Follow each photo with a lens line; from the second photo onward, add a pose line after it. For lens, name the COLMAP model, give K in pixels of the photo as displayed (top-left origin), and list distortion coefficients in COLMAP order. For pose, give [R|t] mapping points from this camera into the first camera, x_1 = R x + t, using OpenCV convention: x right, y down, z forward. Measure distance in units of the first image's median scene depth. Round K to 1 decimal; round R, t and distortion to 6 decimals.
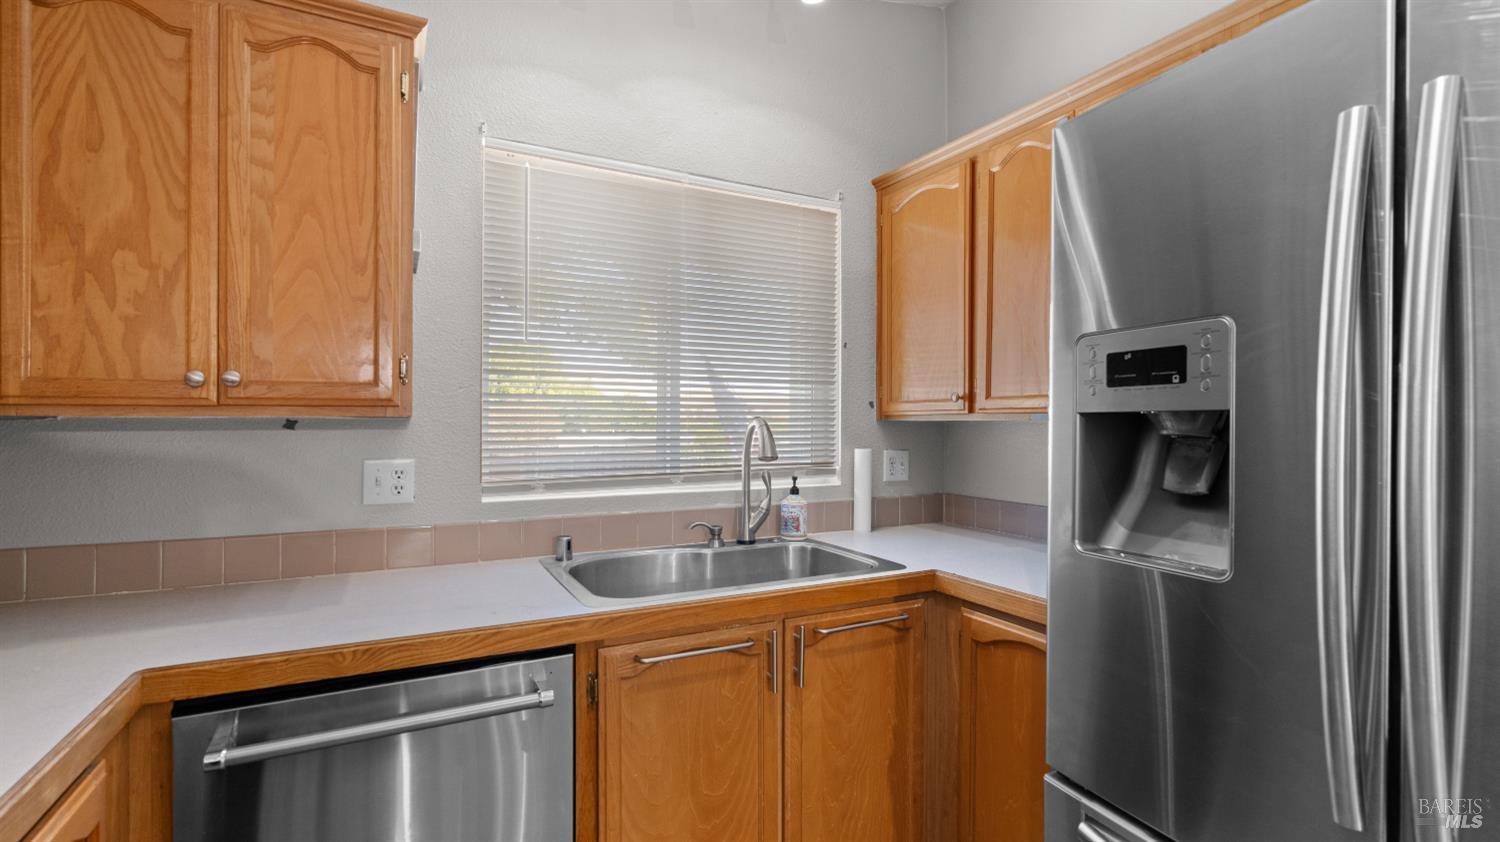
lens RADIAL K [[683.1, 0, 750.3], [0, 683.1, 418.1], [0, 0, 1]] dist [-0.006540, 0.003779]
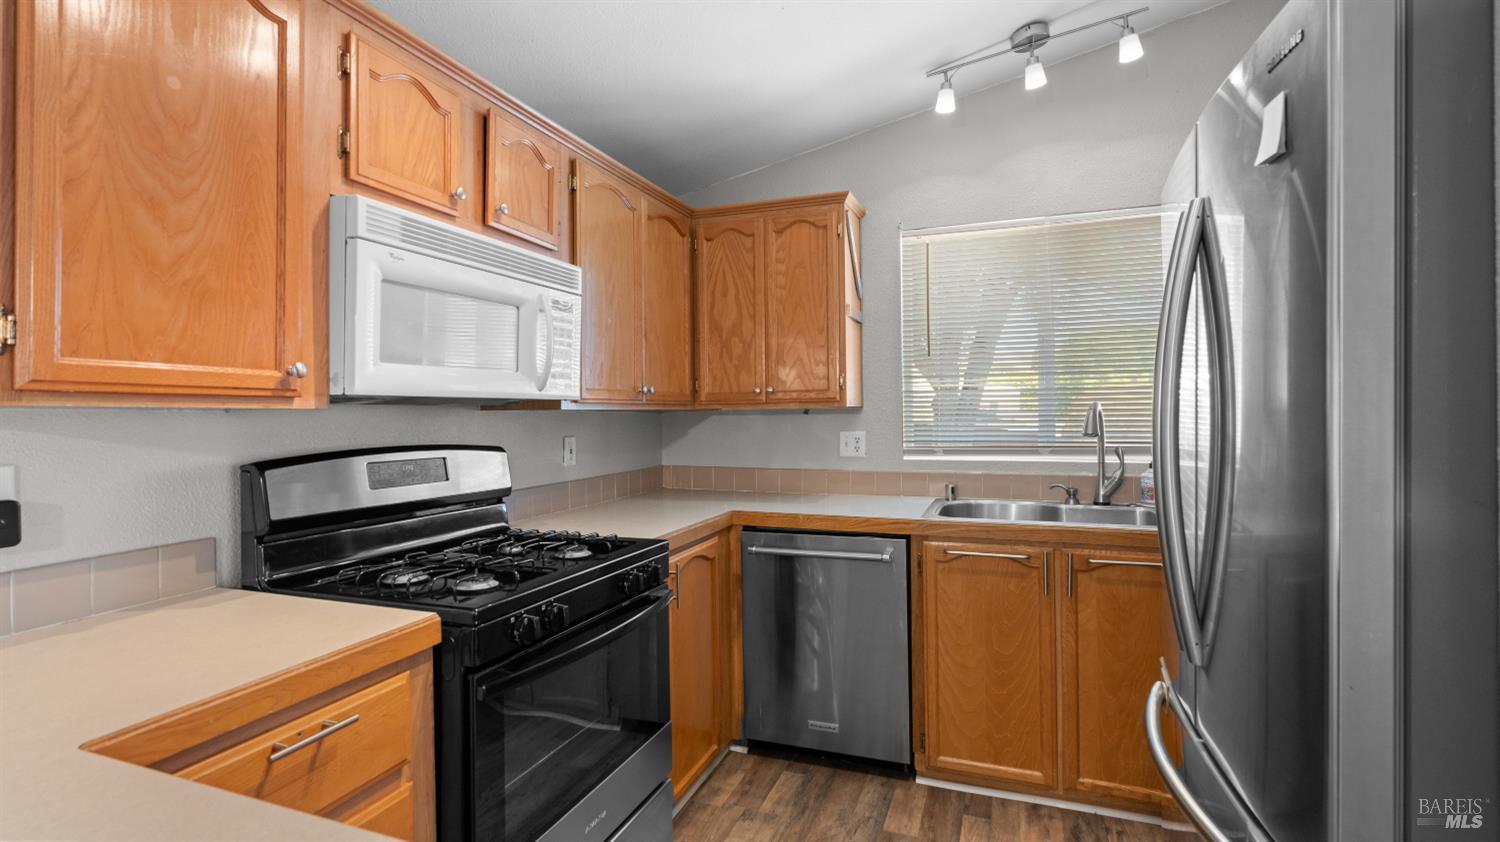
lens RADIAL K [[683.1, 0, 749.1], [0, 683.1, 406.5], [0, 0, 1]] dist [-0.006540, 0.003779]
pose [[0.666327, -0.014659, -0.745516, 0.745461], [0.013956, 0.999877, -0.007187, 0.006607], [0.745529, -0.005616, 0.666449, -0.452417]]
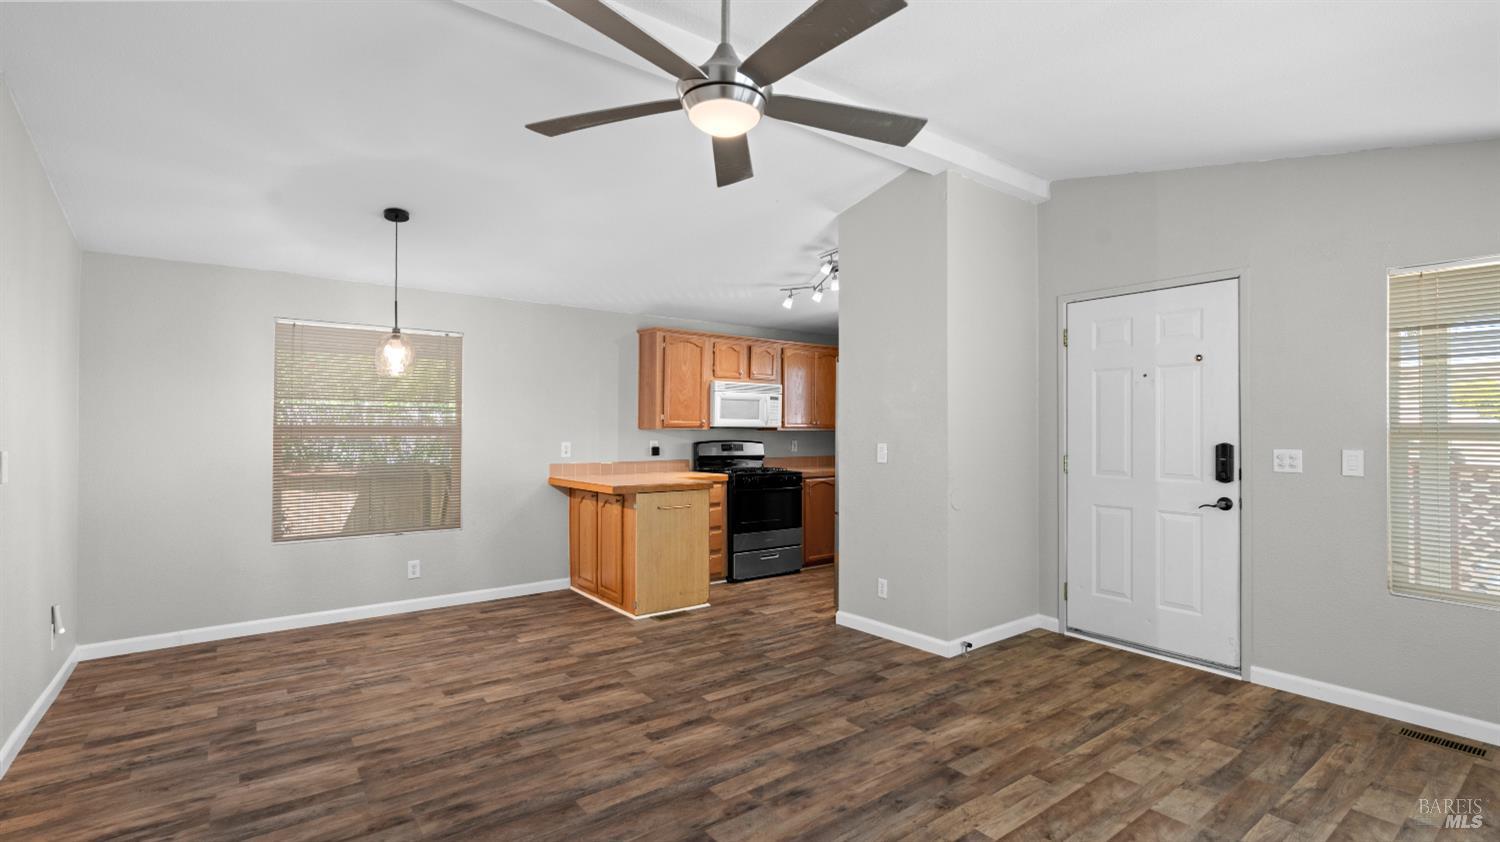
lens RADIAL K [[683.1, 0, 764.0], [0, 683.1, 426.4], [0, 0, 1]] dist [-0.006540, 0.003779]
pose [[0.186576, -0.011961, -0.982368, 3.908598], [0.005908, 0.999921, -0.011053, 0.023615], [0.982423, -0.003742, 0.186632, -0.718214]]
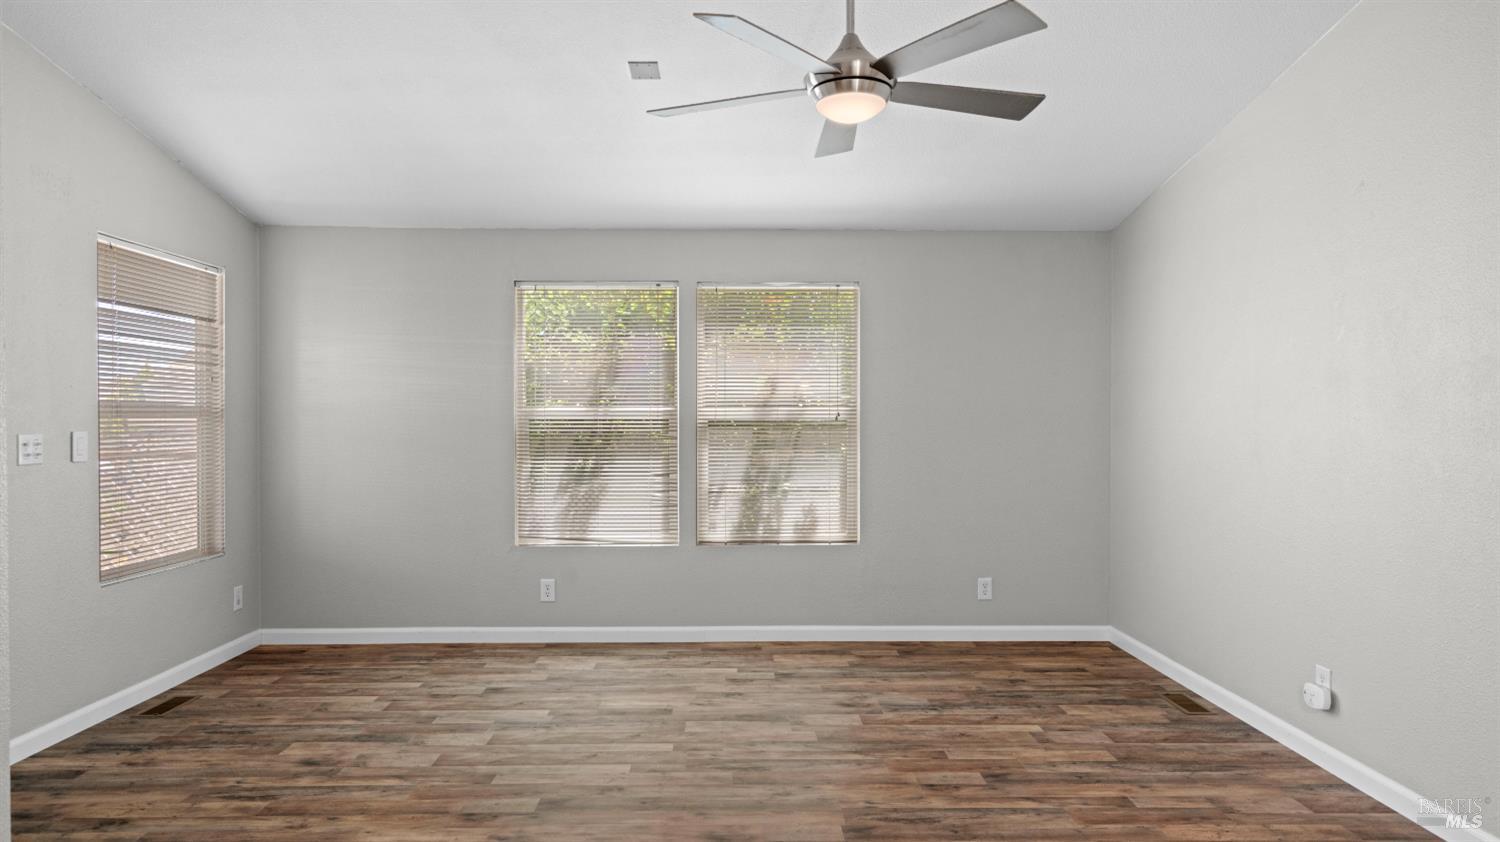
lens RADIAL K [[900.0, 0, 749.0], [0, 900.0, 413.0], [0, 0, 1]] dist [0.004437, 0.002588]
pose [[0.439498, -0.008252, 0.898206, 0.522852], [-0.002167, 0.999945, 0.010247, 0.008742], [-0.898241, -0.006450, 0.439456, -1.216525]]
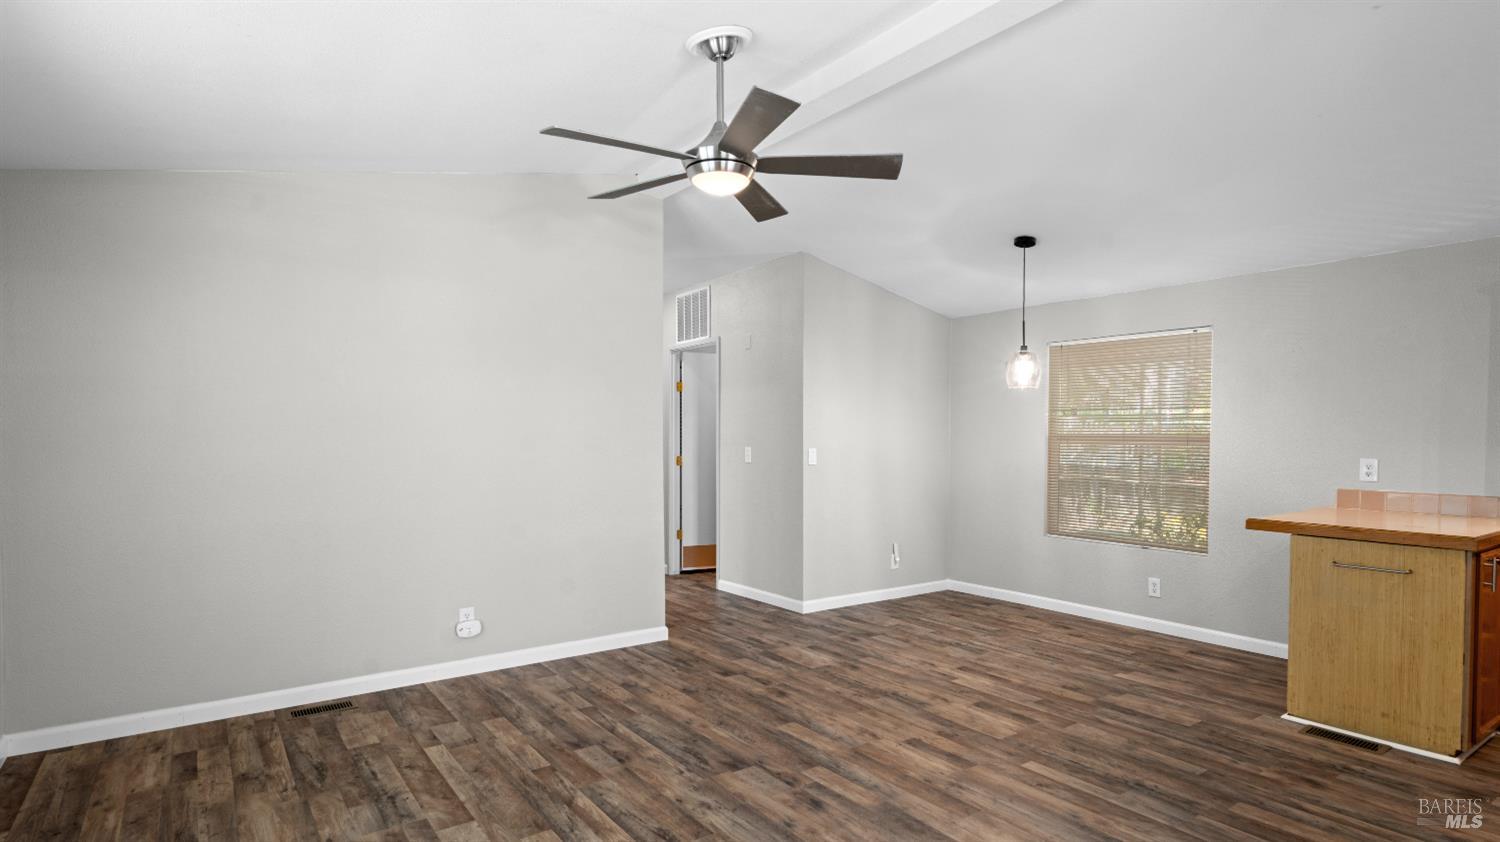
lens RADIAL K [[779.1, 0, 733.1], [0, 779.1, 440.6], [0, 0, 1]] dist [0.009828, -0.000128]
pose [[-0.989305, -0.015356, -0.145054, 2.714926], [-0.015557, 0.999879, 0.000250, 0.030570], [0.145033, 0.002504, -0.989424, 1.582168]]
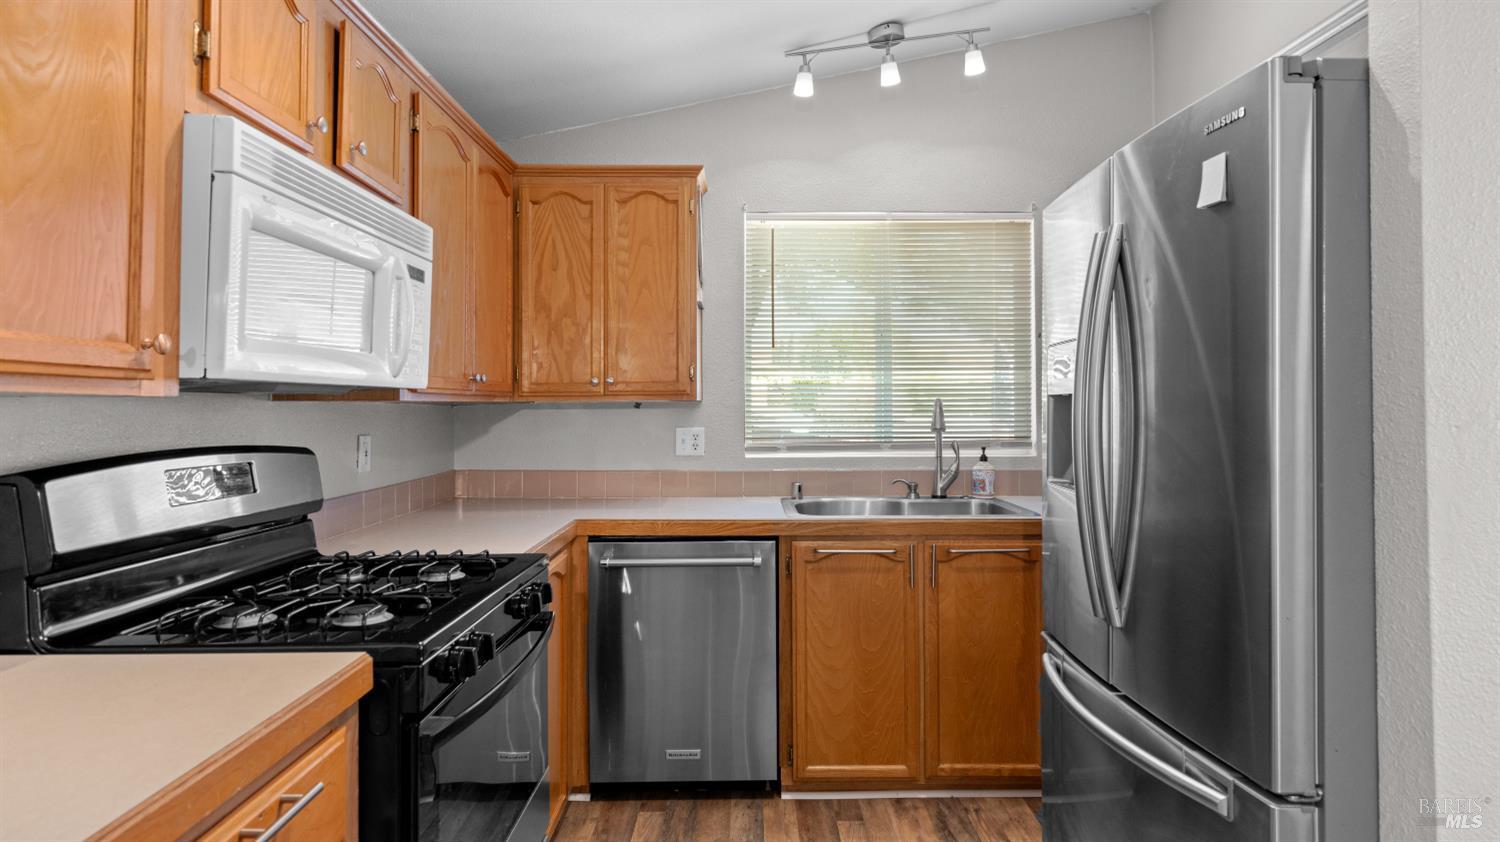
lens RADIAL K [[795.4, 0, 745.7], [0, 795.4, 388.2], [0, 0, 1]] dist [-0.004079, 0.001286]
pose [[0.887059, -0.015351, -0.461401, 0.546129], [0.007284, 0.999788, -0.019260, 0.006506], [0.461599, 0.013723, 0.886982, -0.724836]]
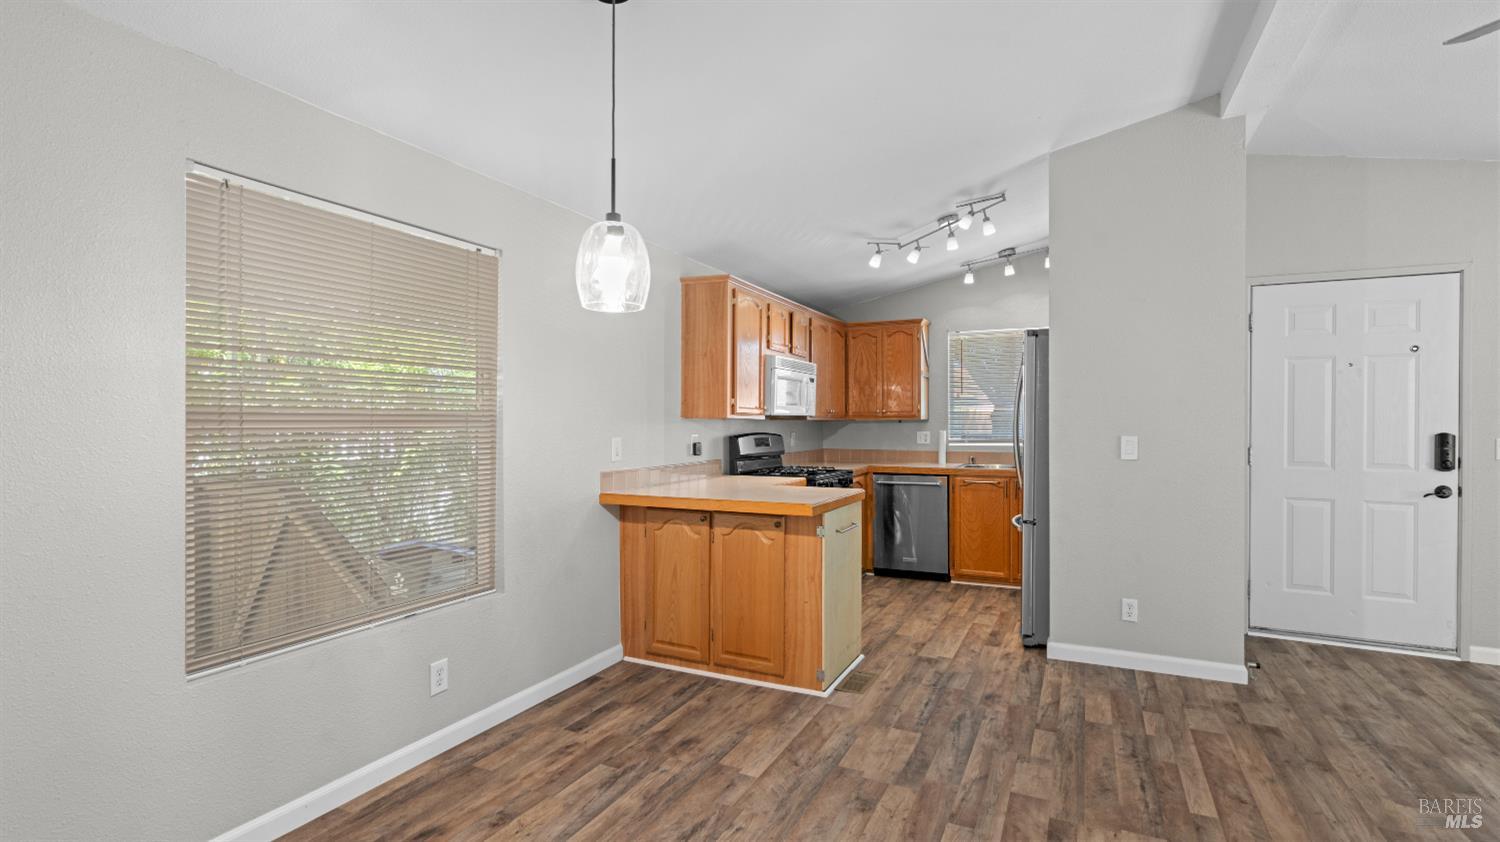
lens RADIAL K [[683.1, 0, 758.3], [0, 683.1, 428.1], [0, 0, 1]] dist [-0.006540, 0.003779]
pose [[0.605011, 0.002365, -0.796214, 2.189897], [0.007099, 0.999940, 0.008364, 0.009674], [0.796186, -0.010713, 0.604957, -2.251821]]
